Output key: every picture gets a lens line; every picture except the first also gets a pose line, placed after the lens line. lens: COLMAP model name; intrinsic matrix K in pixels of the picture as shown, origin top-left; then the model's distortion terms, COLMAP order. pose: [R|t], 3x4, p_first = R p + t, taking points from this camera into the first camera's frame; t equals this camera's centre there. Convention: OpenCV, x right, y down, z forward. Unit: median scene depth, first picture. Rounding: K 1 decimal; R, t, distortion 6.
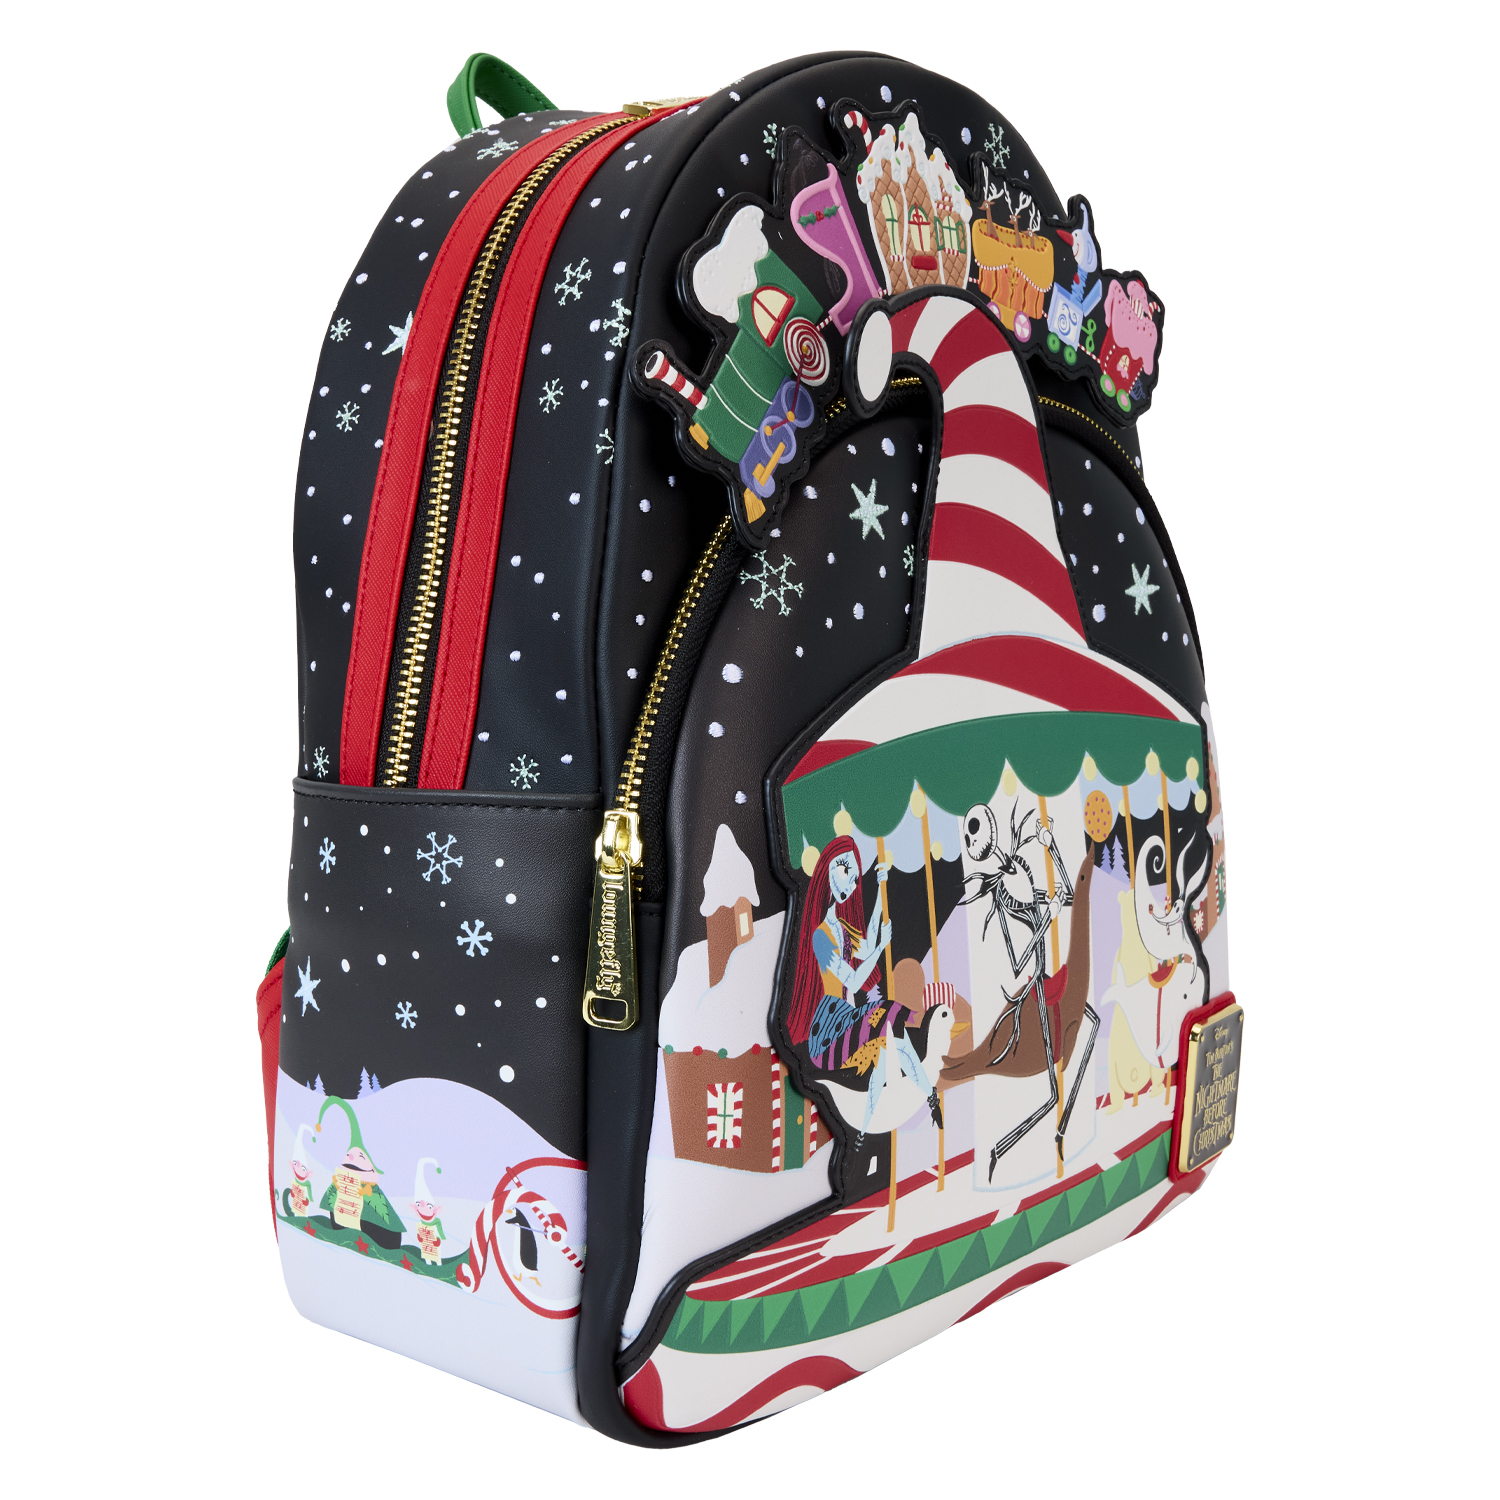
lens RADIAL K [[2149.3, 0, 752.8], [0, 2149.3, 762.2], [0, 0, 1]] dist [-0.009172, 0.000000]
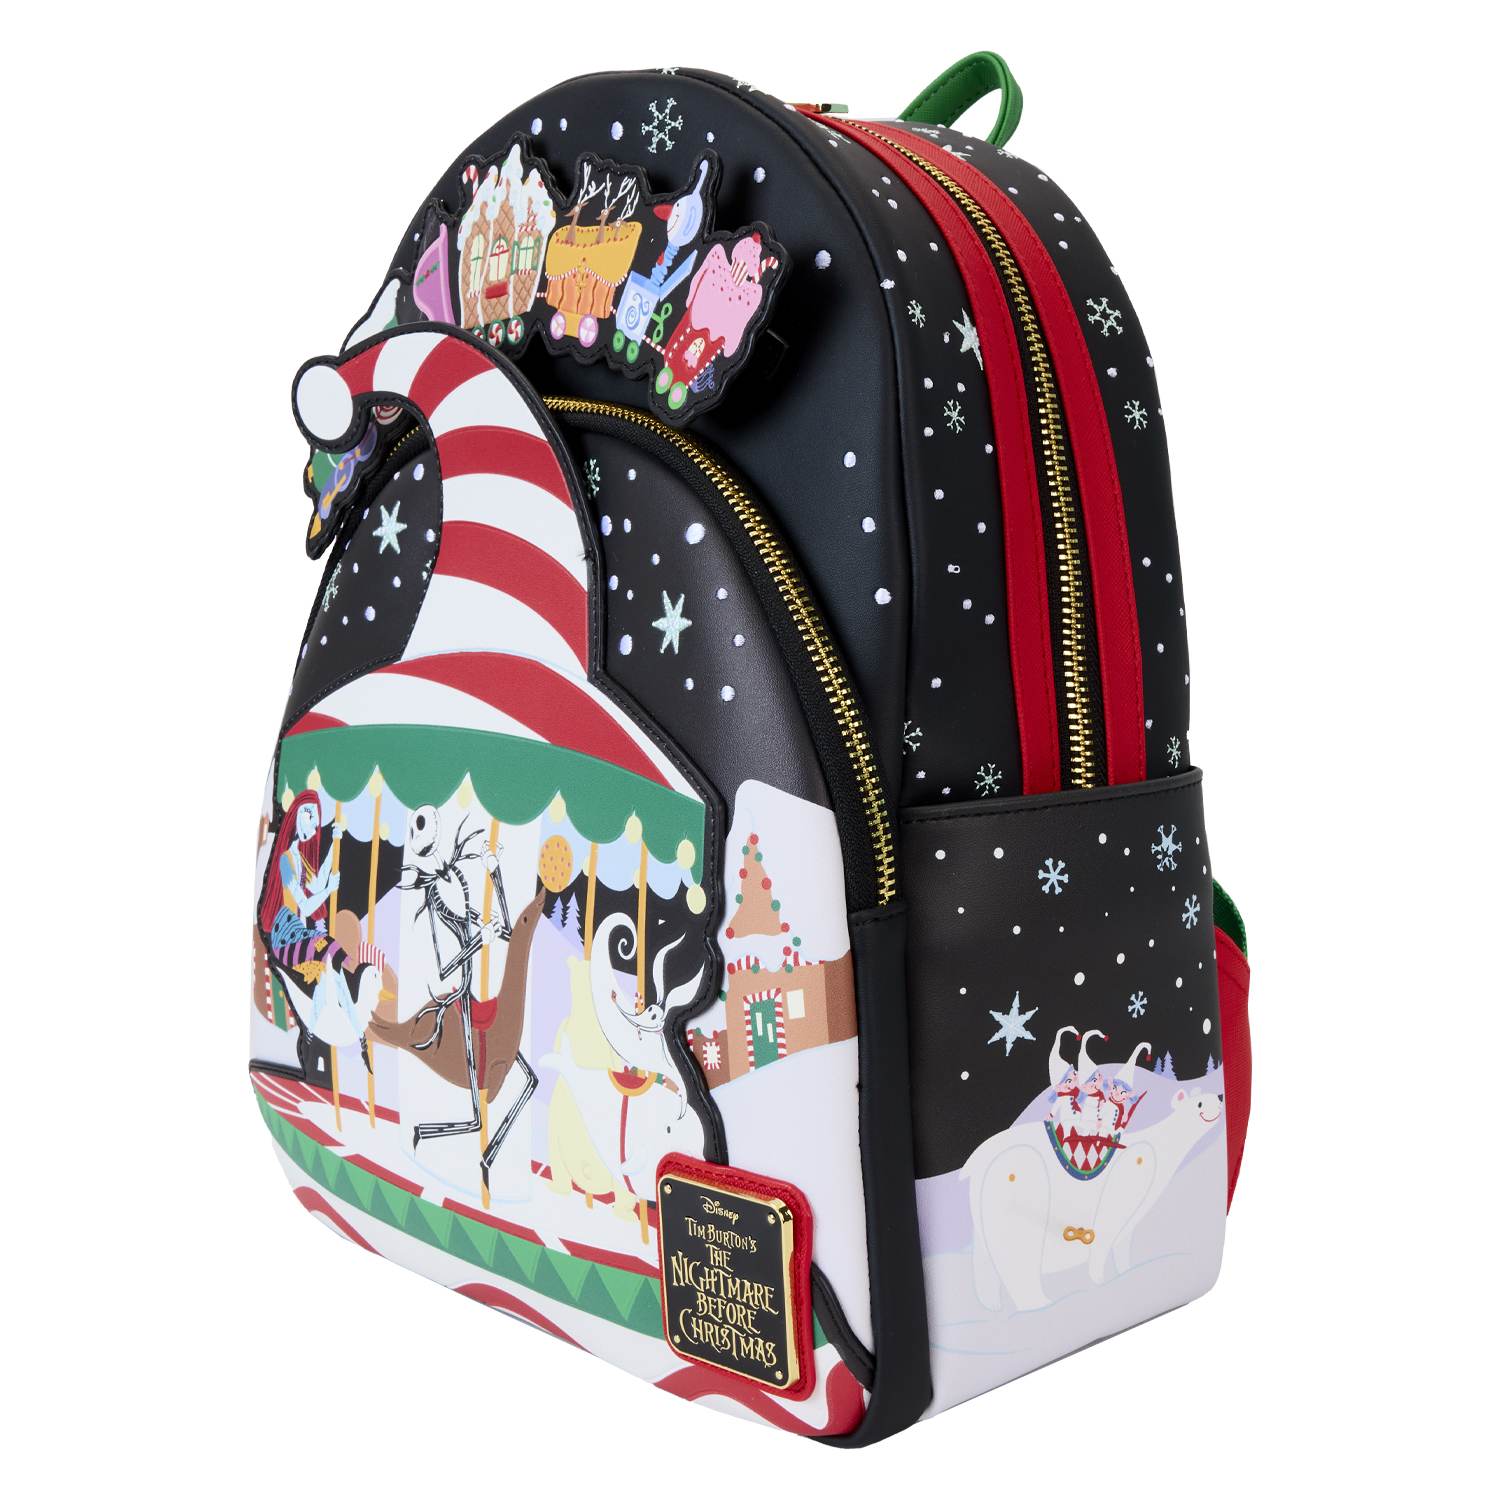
lens RADIAL K [[2149.3, 0, 755.3], [0, 2149.3, 734.7], [0, 0, 1]] dist [-0.009172, 0.000000]
pose [[-0.146006, 0.115579, -0.982509, 1.124277], [-0.092957, 0.987155, 0.129940, -0.168181], [0.984907, 0.110303, -0.133387, 1.298598]]
